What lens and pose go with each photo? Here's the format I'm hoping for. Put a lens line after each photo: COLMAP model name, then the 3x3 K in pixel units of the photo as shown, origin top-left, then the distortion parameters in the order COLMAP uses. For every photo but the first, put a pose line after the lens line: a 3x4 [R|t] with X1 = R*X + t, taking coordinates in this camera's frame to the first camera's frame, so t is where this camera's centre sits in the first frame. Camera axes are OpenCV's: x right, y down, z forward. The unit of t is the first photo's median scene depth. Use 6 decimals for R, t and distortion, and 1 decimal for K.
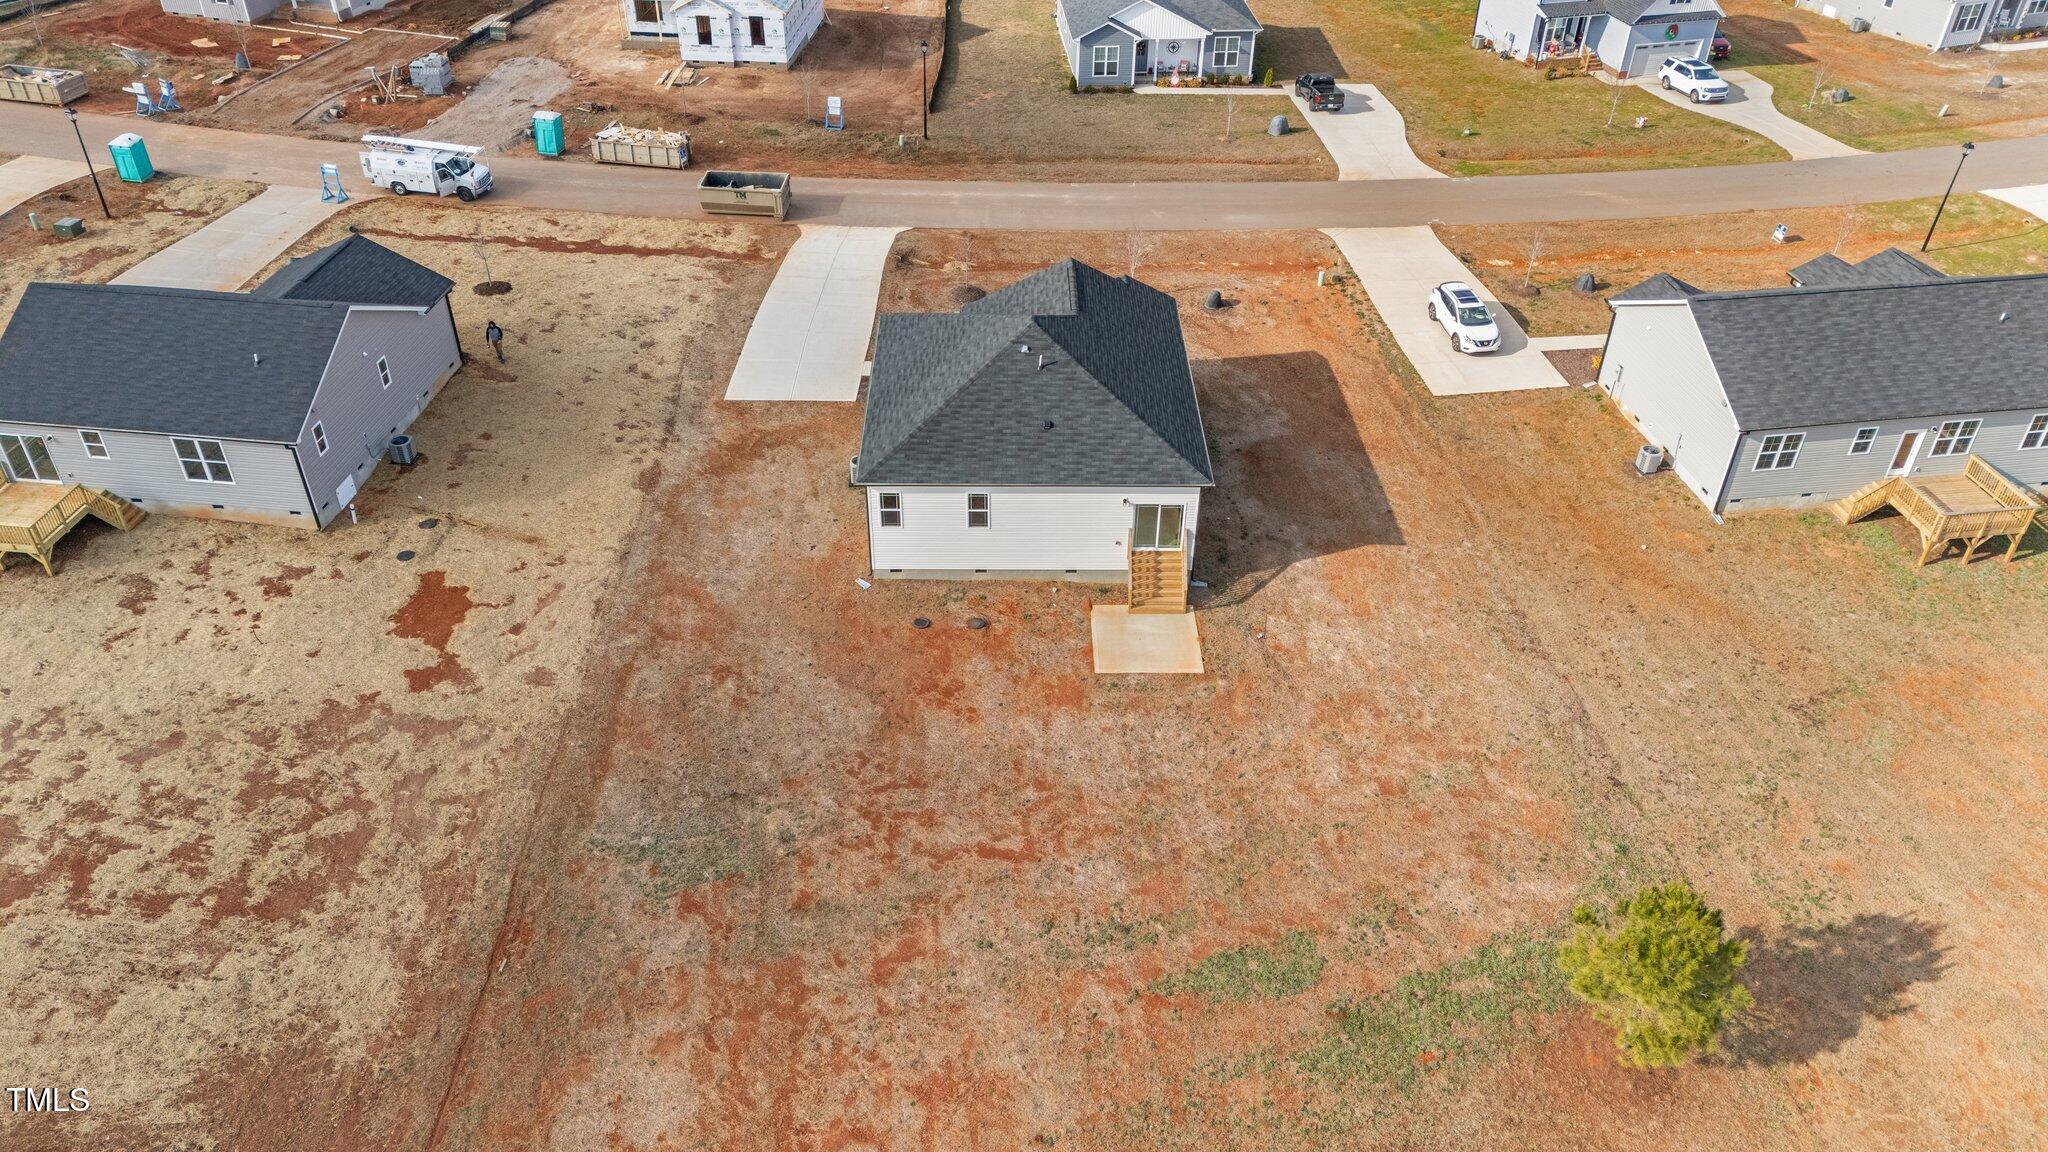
lens RADIAL K [[1501.8, 0, 1024.0], [0, 1501.8, 576.0], [0, 0, 1]] dist [0.145276, -0.204077]
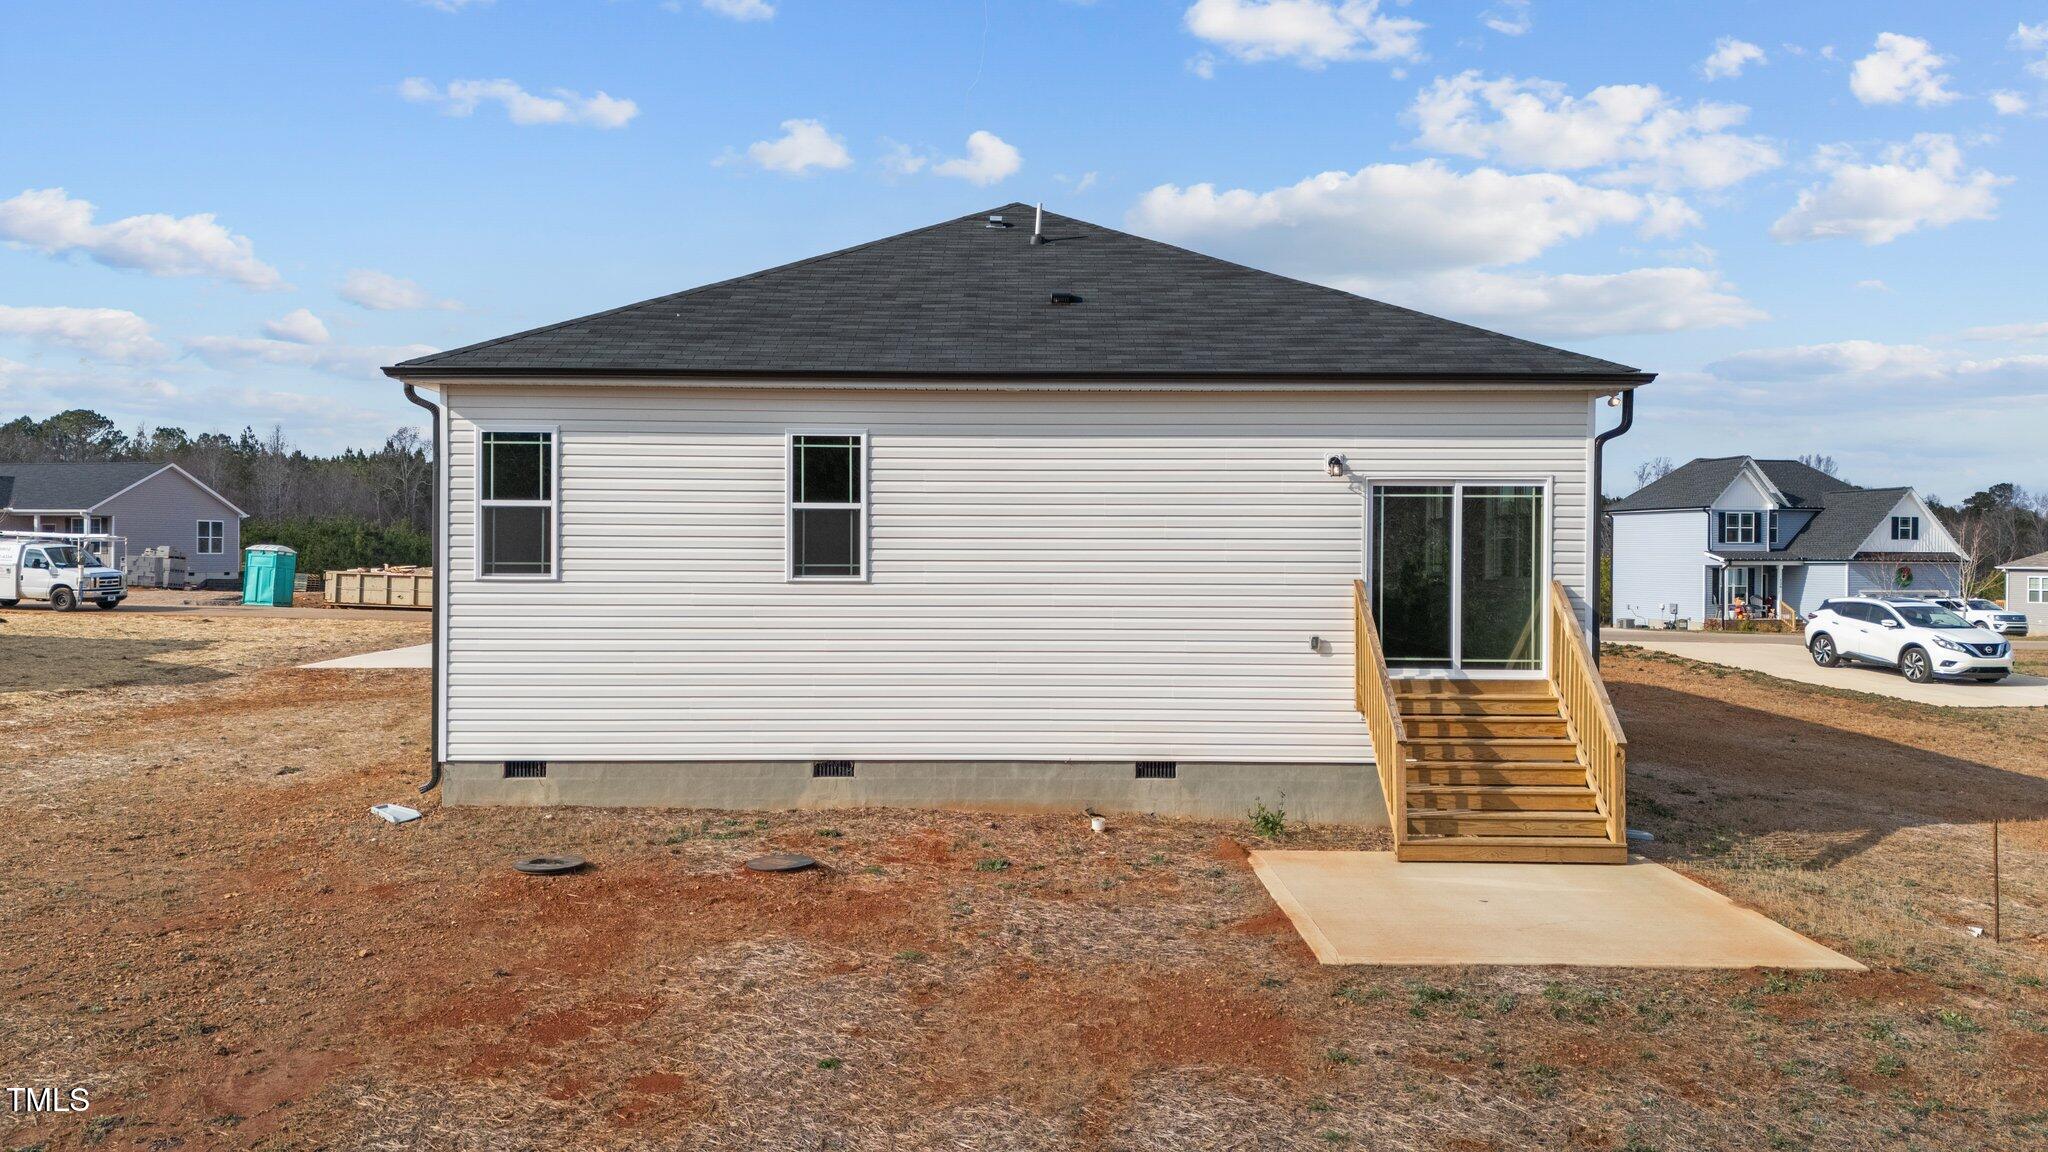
lens RADIAL K [[1505.8, 0, 1017.2], [0, 1505.8, 572.1], [0, 0, 1]] dist [0.086125, -0.085103]
pose [[0.999967, -0.007094, -0.003977, 0.006791], [0.003392, 0.808232, -0.588854, 0.130232], [0.007392, 0.588821, 0.808230, 0.740881]]
